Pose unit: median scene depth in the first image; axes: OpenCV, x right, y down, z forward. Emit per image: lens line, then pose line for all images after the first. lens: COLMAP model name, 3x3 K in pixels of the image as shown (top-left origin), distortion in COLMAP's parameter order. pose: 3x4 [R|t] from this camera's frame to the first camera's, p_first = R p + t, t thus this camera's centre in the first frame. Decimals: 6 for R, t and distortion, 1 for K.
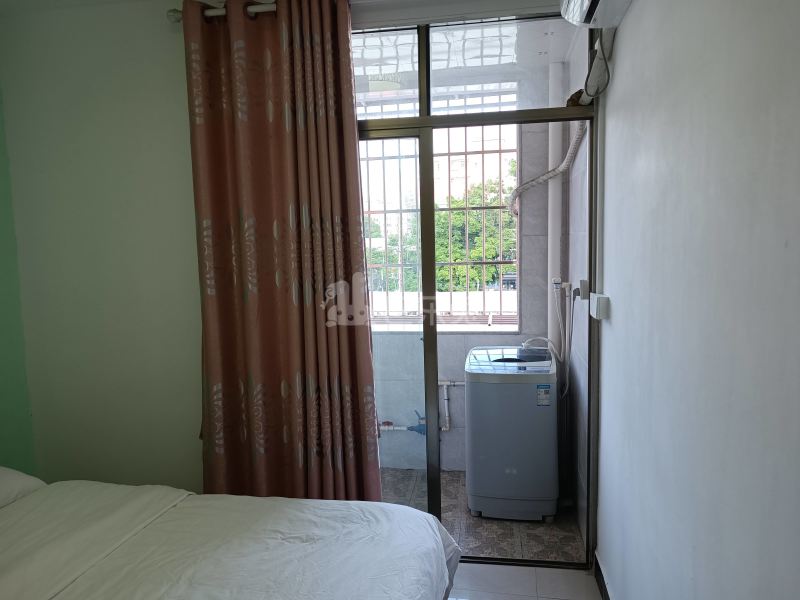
lens RADIAL K [[579.9, 0, 400.0], [0, 579.9, 300.0], [0, 0, 1]] dist [0.027899, -0.008059]
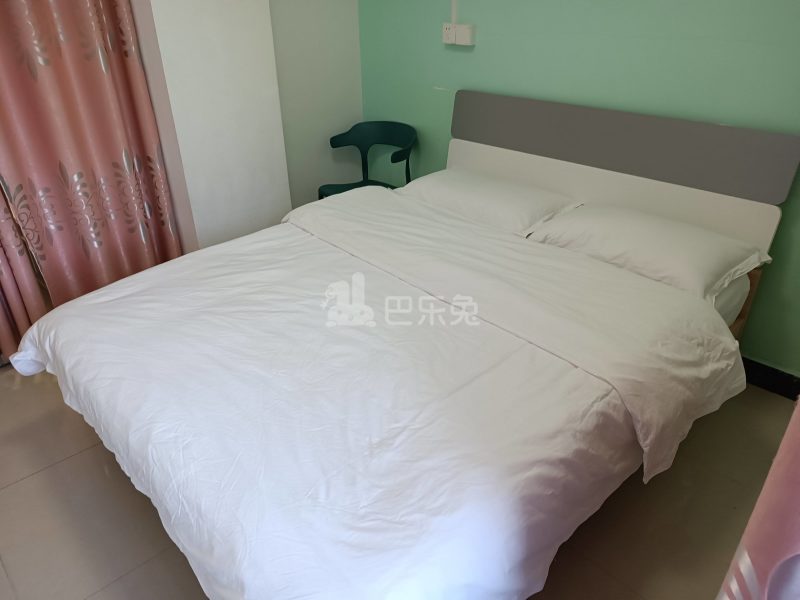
lens RADIAL K [[579.9, 0, 400.0], [0, 579.9, 300.0], [0, 0, 1]] dist [0.027899, -0.008059]
pose [[-0.574467, 0.433983, -0.694007, 0.179169], [-0.050939, 0.827275, 0.559484, -0.096744], [0.816941, 0.356757, -0.453136, 0.937427]]
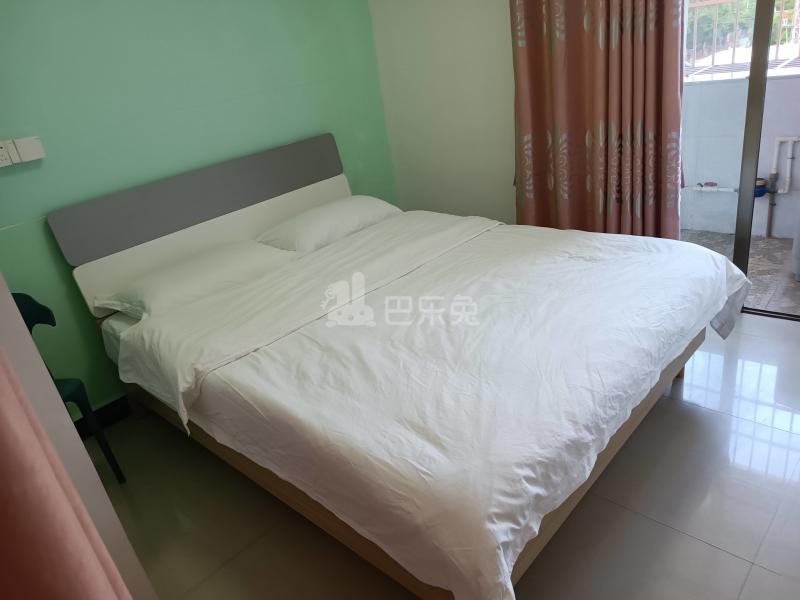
lens RADIAL K [[579.9, 0, 400.0], [0, 579.9, 300.0], [0, 0, 1]] dist [0.027899, -0.008059]
pose [[0.848147, 0.127053, -0.514299, 0.094448], [0.067188, 0.937177, 0.342323, 0.044697], [0.525482, -0.324895, 0.786328, -0.108321]]
